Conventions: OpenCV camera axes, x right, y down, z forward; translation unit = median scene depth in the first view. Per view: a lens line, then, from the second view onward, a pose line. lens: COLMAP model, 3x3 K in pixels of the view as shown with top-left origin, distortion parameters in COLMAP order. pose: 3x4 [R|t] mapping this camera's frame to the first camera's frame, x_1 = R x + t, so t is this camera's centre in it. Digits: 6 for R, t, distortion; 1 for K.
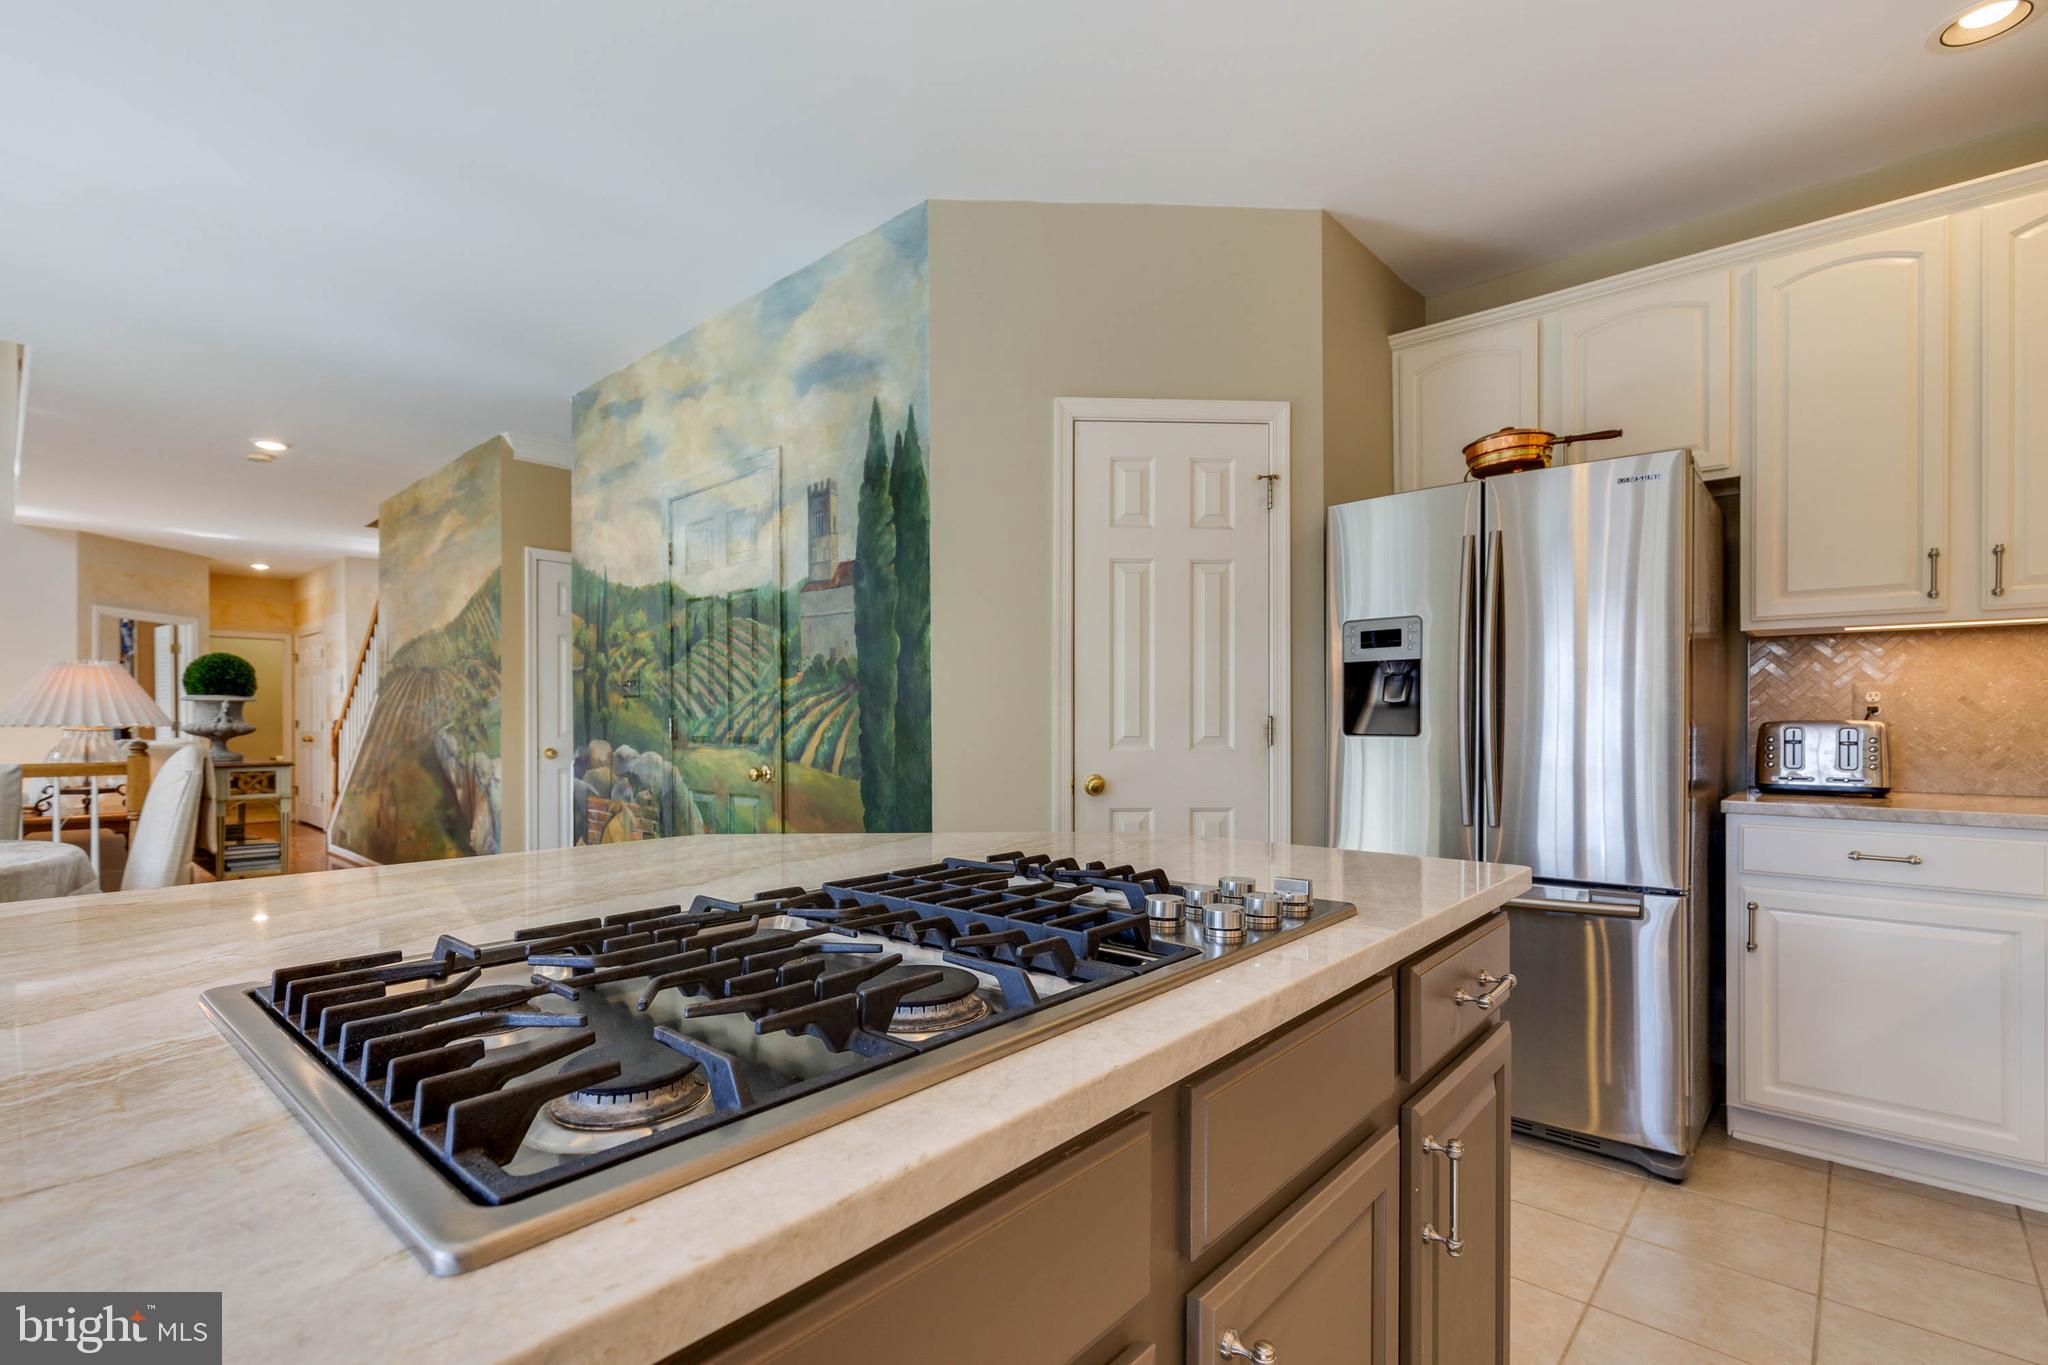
lens RADIAL K [[935.5, 0, 1023.0], [0, 935.5, 724.1], [0, 0, 1]] dist [-0.003333, -0.001474]
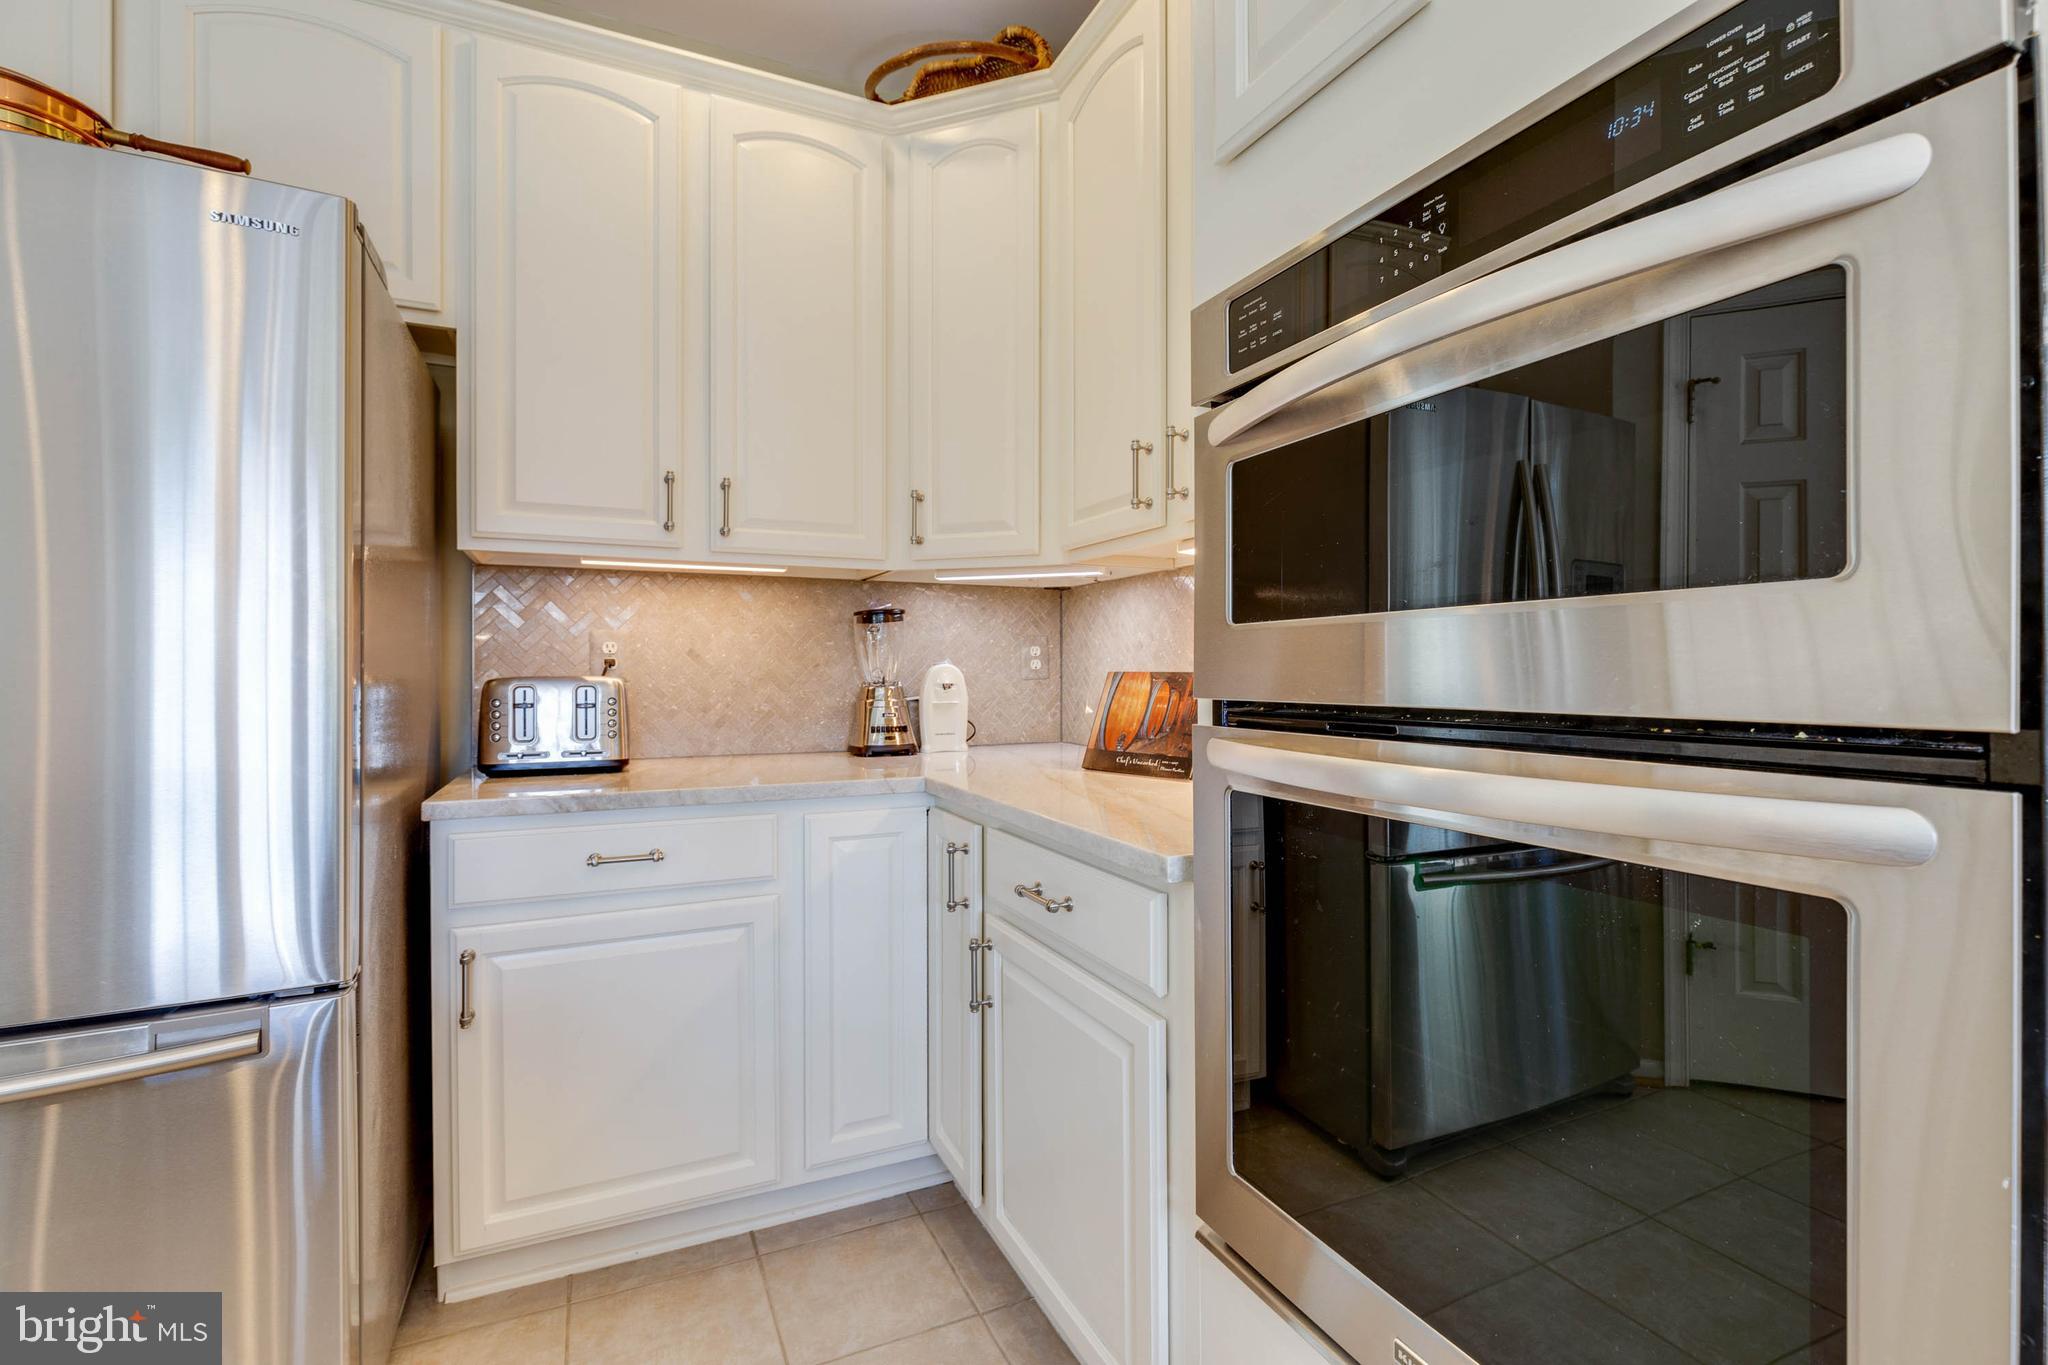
lens RADIAL K [[932.4, 0, 1020.2], [0, 932.4, 671.8], [0, 0, 1]] dist [-0.000719, -0.000589]
pose [[0.397618, -0.001182, 0.917550, 0.305996], [0.005243, 0.999986, -0.000984, -0.005117], [-0.917536, 0.005202, 0.397619, 0.346694]]
